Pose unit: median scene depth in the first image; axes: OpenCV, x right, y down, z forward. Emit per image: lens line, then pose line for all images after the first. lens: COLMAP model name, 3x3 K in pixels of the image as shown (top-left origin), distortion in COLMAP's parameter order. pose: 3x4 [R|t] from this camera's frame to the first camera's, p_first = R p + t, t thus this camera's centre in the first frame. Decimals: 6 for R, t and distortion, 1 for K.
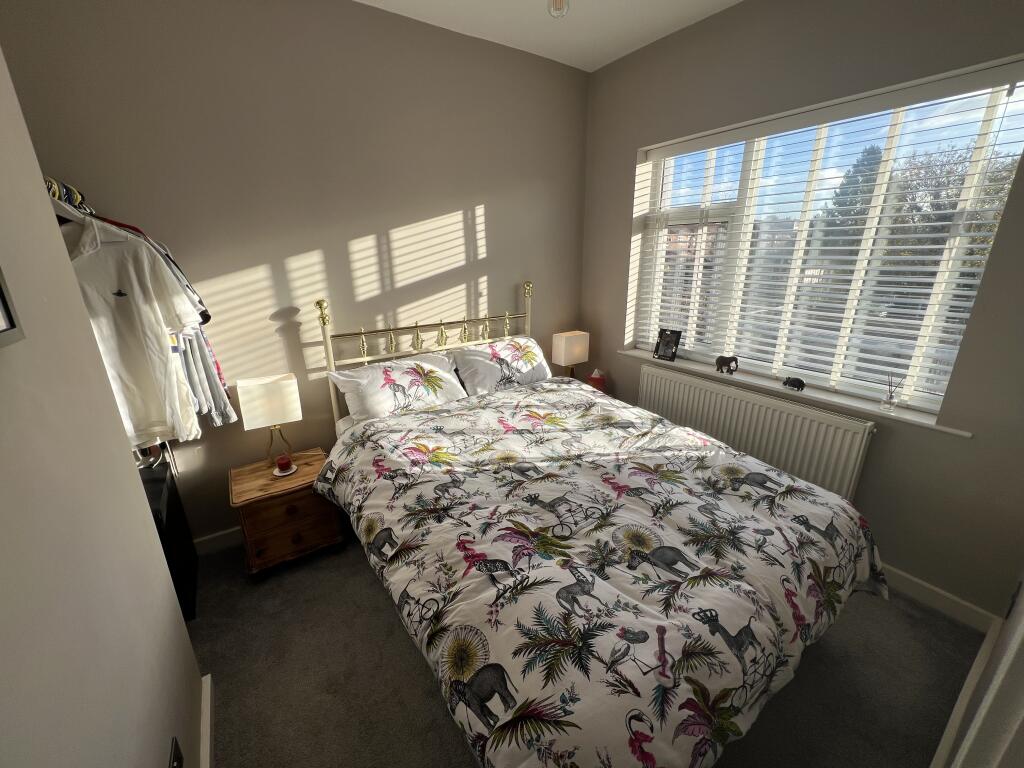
lens RADIAL K [[408.9, 0, 508.6], [0, 408.9, 383.1], [0, 0, 1]] dist [-0.001947, -0.000722]
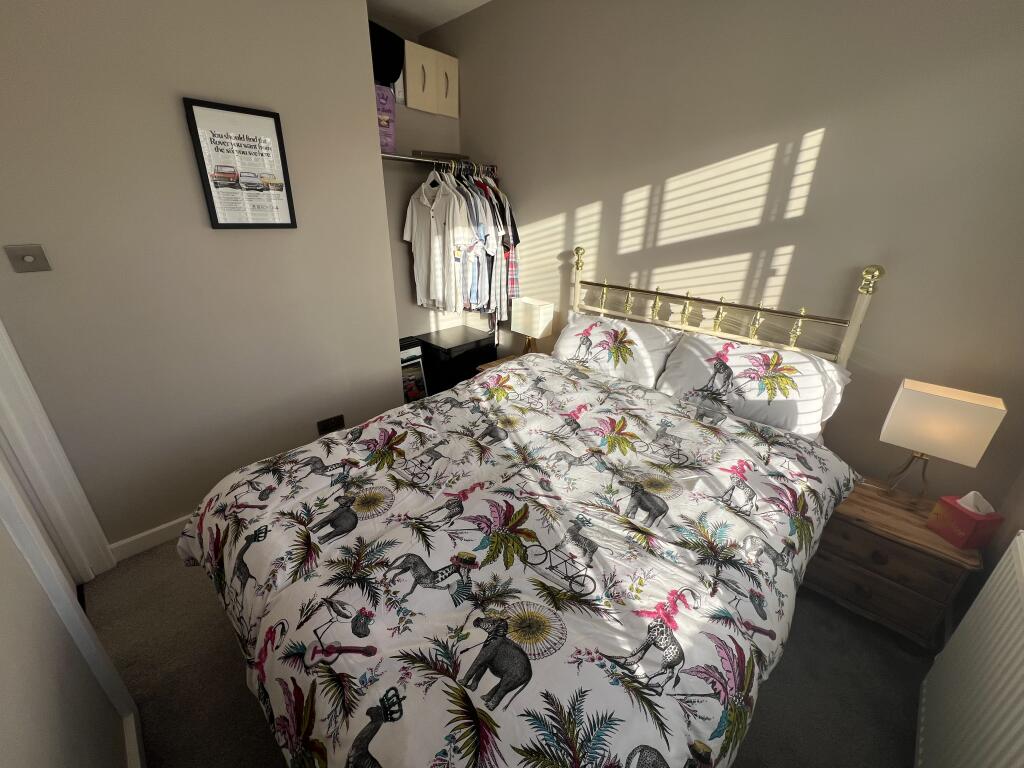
lens RADIAL K [[408.9, 0, 508.6], [0, 408.9, 383.1], [0, 0, 1]] dist [-0.001947, -0.000722]
pose [[0.187808, 0.398932, -0.897542, 0.675934], [-0.318720, 0.889107, 0.328492, -0.176411], [0.929056, 0.224371, 0.294129, 0.564469]]
